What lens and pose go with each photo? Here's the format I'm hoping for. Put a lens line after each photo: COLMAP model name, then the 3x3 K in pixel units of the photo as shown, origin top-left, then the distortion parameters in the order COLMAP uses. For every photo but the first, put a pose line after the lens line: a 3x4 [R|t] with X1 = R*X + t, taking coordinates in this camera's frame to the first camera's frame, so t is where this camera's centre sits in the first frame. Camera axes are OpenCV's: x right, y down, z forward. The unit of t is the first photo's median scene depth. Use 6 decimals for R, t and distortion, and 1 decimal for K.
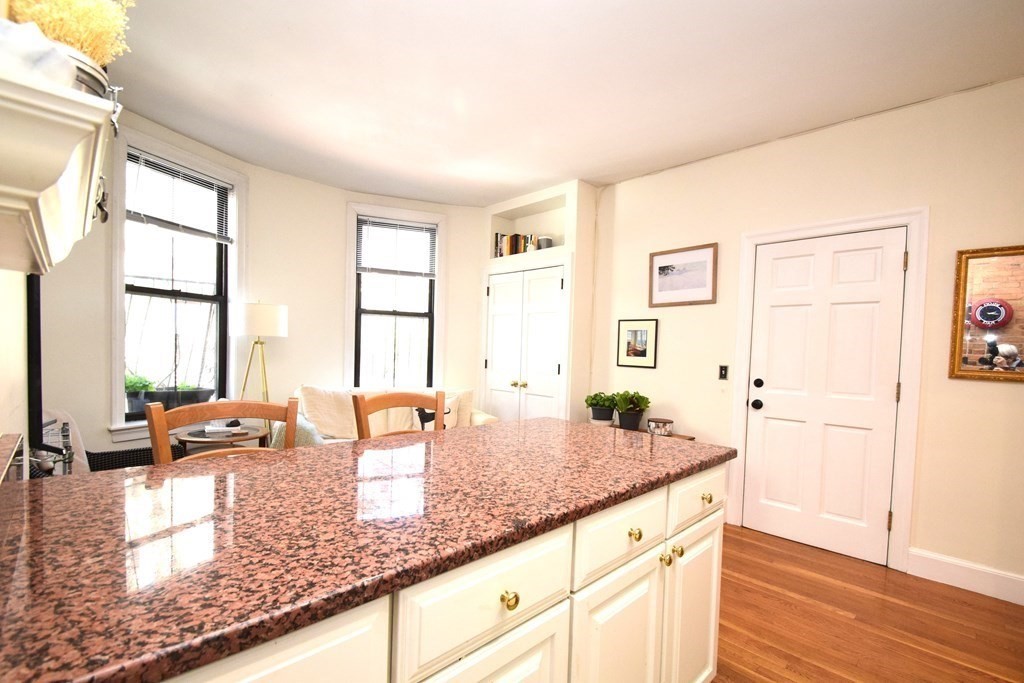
lens RADIAL K [[450.3, 0, 514.5], [0, 450.3, 365.8], [0, 0, 1]] dist [0.016610, -0.017673]
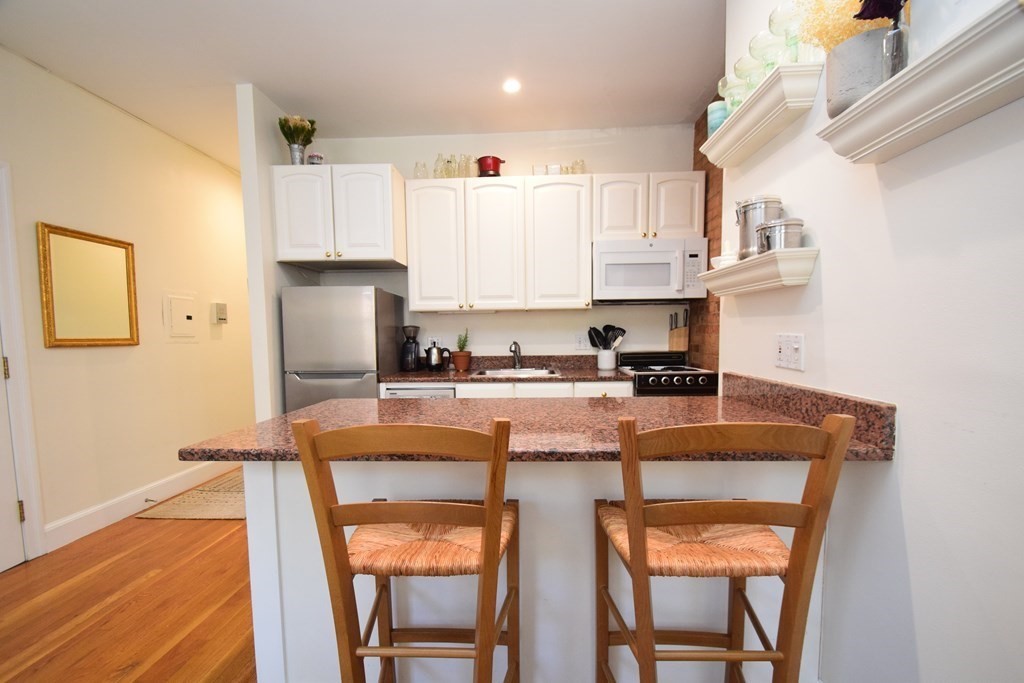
lens RADIAL K [[450.3, 0, 514.5], [0, 450.3, 365.8], [0, 0, 1]] dist [0.016610, -0.017673]
pose [[-0.684727, -0.074548, 0.724977, -0.322838], [0.017738, 0.992755, 0.118837, -0.022374], [-0.728584, 0.094231, -0.678444, 0.601837]]
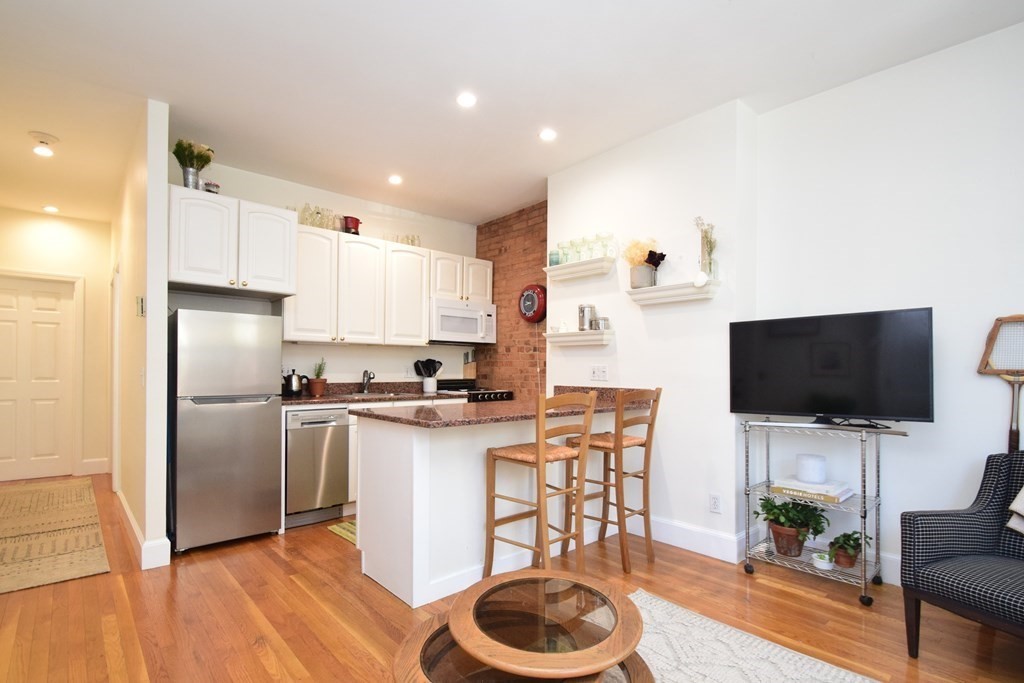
lens RADIAL K [[493.1, 0, 515.7], [0, 493.1, 366.8], [0, 0, 1]] dist [0.017493, -0.000284]
pose [[-0.998564, -0.034888, 0.040649, -0.077753], [-0.033625, 0.998943, 0.031343, -0.021087], [-0.041700, 0.029931, -0.998682, 1.135288]]
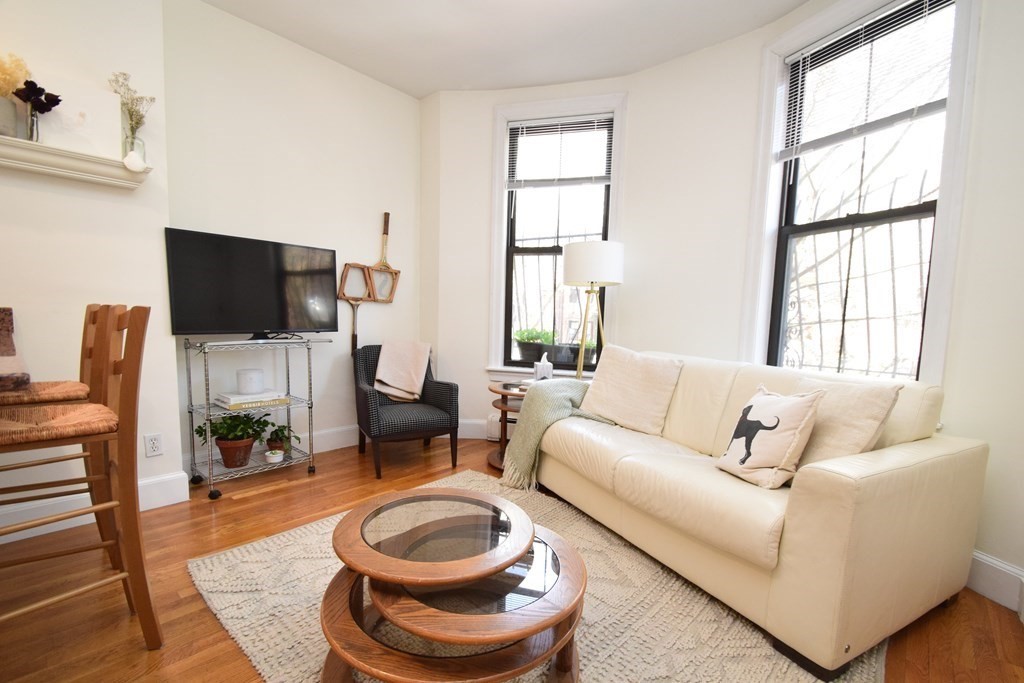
lens RADIAL K [[450.3, 0, 514.5], [0, 450.3, 365.8], [0, 0, 1]] dist [0.016610, -0.017673]
pose [[0.074346, 0.072121, -0.994621, 0.253527], [-0.059841, 0.995907, 0.067742, 0.035428], [0.995435, 0.054482, 0.078358, 0.767444]]
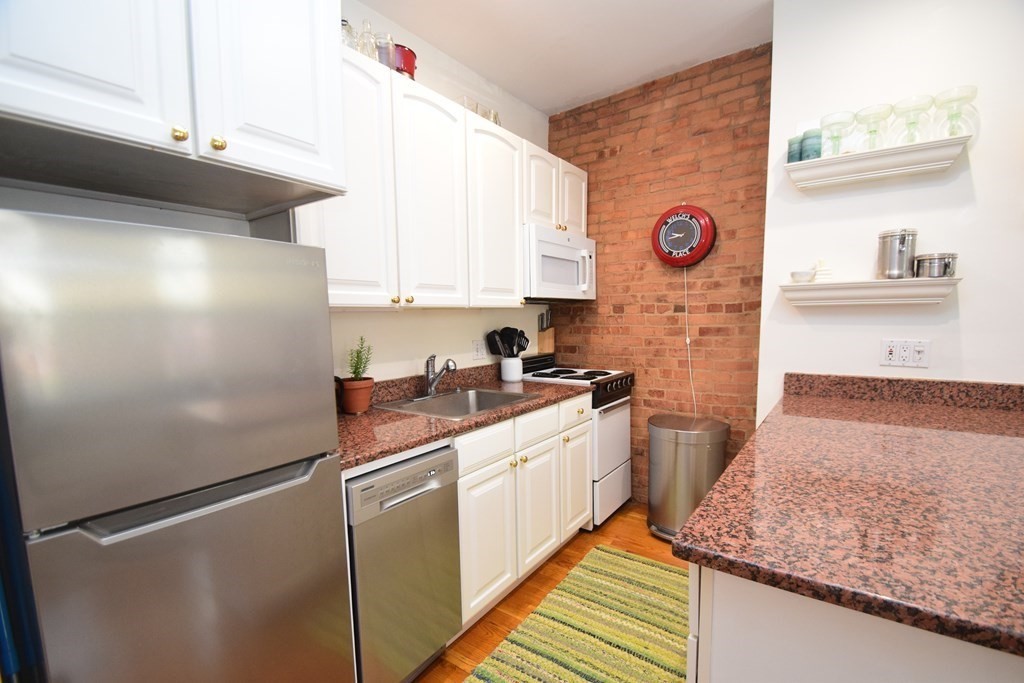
lens RADIAL K [[450.3, 0, 514.5], [0, 450.3, 365.8], [0, 0, 1]] dist [0.016610, -0.017673]
pose [[-0.987052, 0.006792, -0.160258, 0.306099], [-0.015833, 0.990098, 0.139480, -0.033834], [0.159619, 0.140211, -0.977171, 0.590080]]
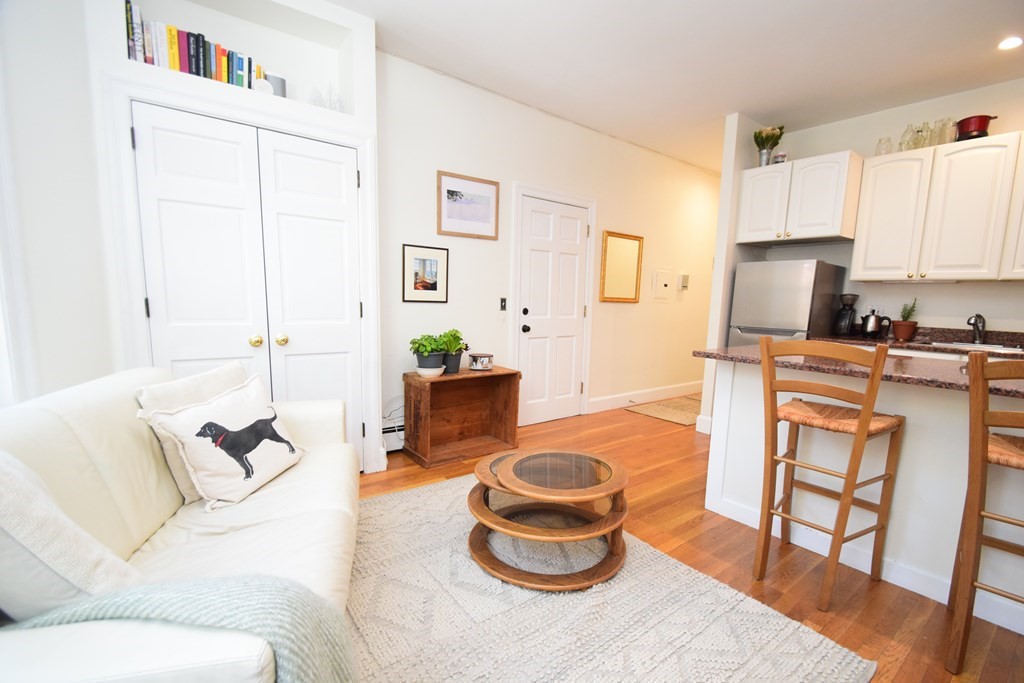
lens RADIAL K [[450.3, 0, 514.5], [0, 450.3, 365.8], [0, 0, 1]] dist [0.016610, -0.017673]
pose [[0.121686, -0.174242, 0.977155, -0.591471], [0.014237, 0.984676, 0.173810, -0.025900], [-0.992467, -0.007239, 0.122302, 0.731872]]
